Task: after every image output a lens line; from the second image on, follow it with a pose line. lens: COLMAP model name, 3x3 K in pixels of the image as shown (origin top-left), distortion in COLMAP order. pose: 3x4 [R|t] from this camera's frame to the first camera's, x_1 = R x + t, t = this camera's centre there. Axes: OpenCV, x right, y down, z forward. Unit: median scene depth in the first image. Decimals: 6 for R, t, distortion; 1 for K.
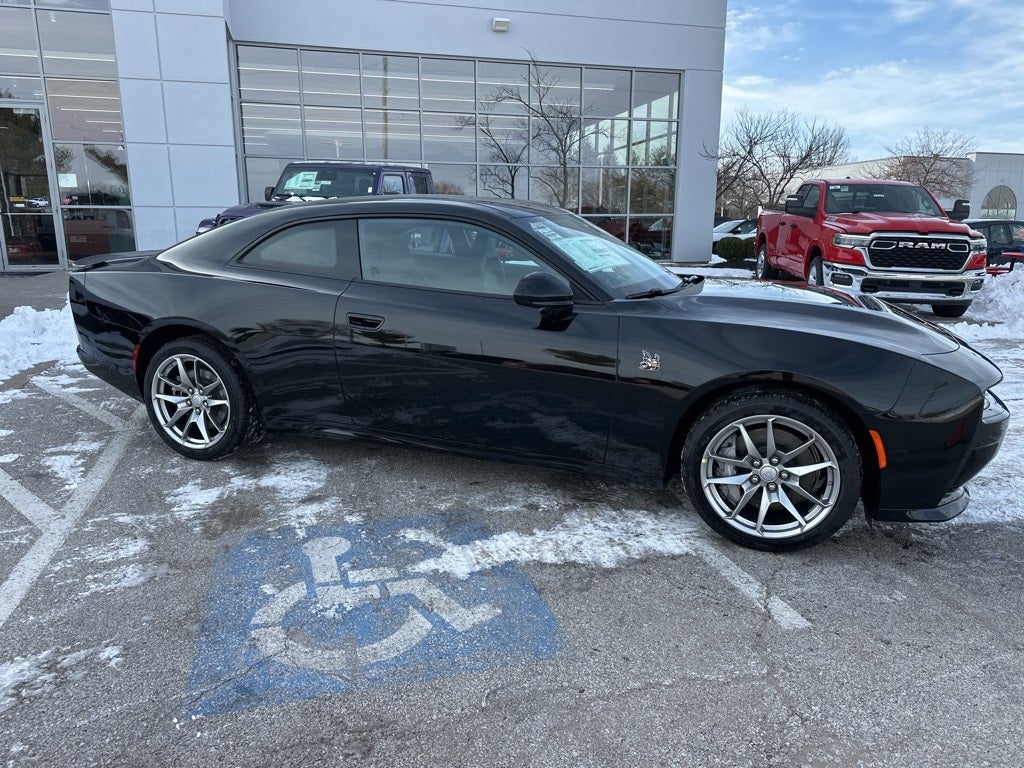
lens RADIAL K [[719.9, 0, 511.7], [0, 719.9, 390.7], [0, 0, 1]] dist [0.043857, -0.048637]
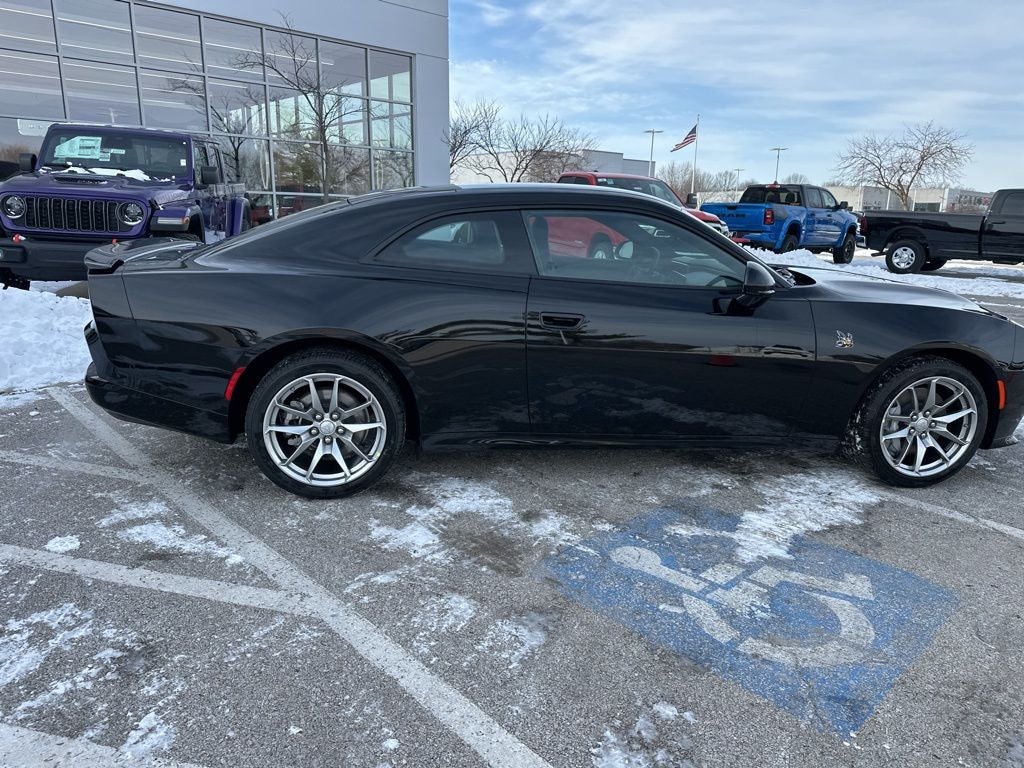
lens RADIAL K [[719.9, 0, 515.0], [0, 719.9, 387.9], [0, 0, 1]] dist [0.043857, -0.048637]
pose [[0.879053, -0.099859, 0.466148, -0.686027], [0.089418, 0.994998, 0.044527, -0.053883], [-0.468263, 0.002541, 0.883585, 0.194266]]
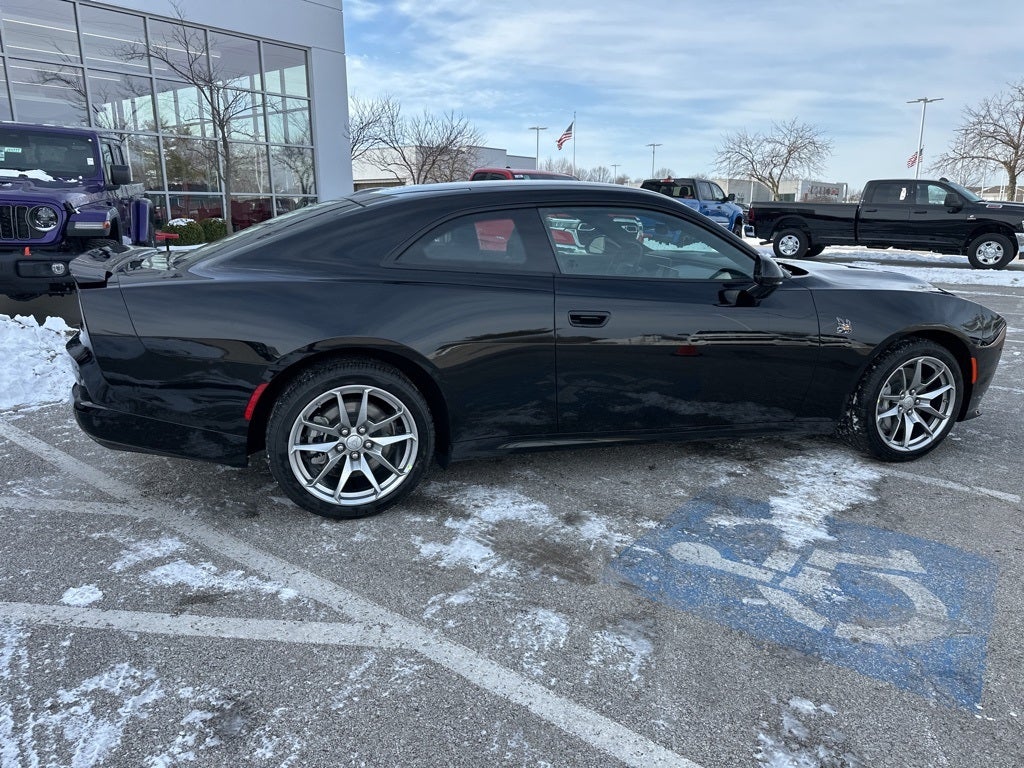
lens RADIAL K [[719.9, 0, 514.3], [0, 719.9, 376.4], [0, 0, 1]] dist [0.043857, -0.048637]
pose [[0.791711, -0.139790, 0.594687, -0.820362], [0.135279, 0.989417, 0.052479, -0.081125], [-0.595729, 0.038901, 0.802243, 0.308075]]
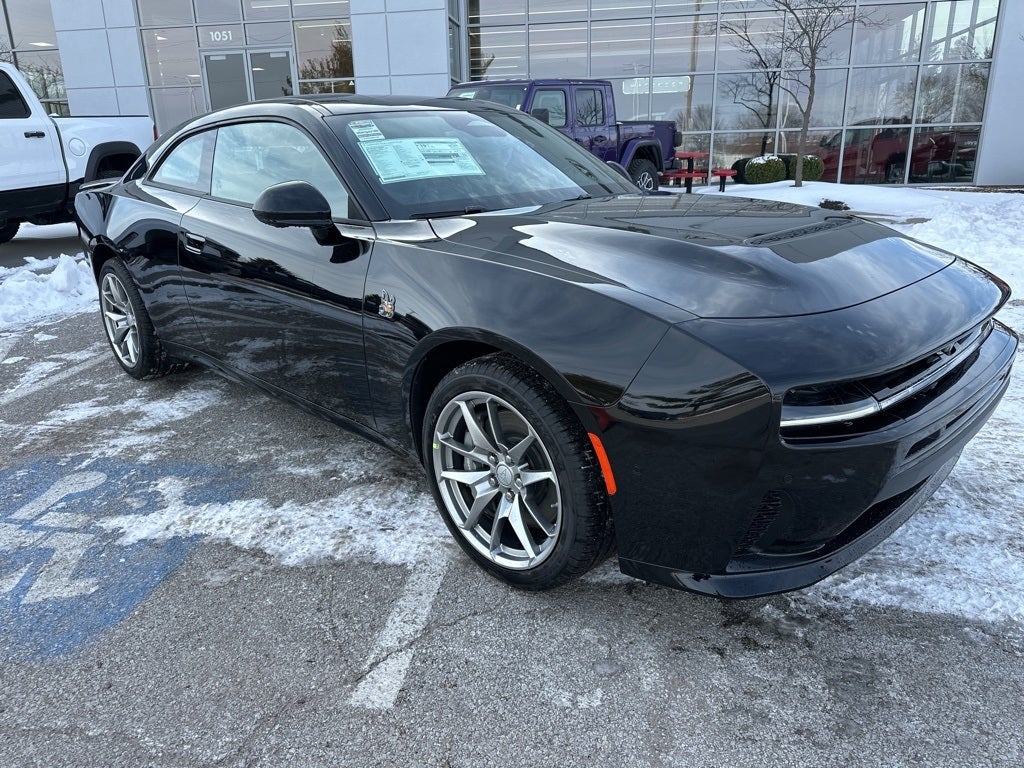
lens RADIAL K [[719.9, 0, 511.3], [0, 719.9, 394.4], [0, 0, 1]] dist [0.043857, -0.048637]
pose [[0.907116, 0.106118, -0.407282, 0.527785], [-0.067667, 0.991875, 0.107724, -0.031793], [0.415404, -0.070158, 0.906927, 0.319467]]
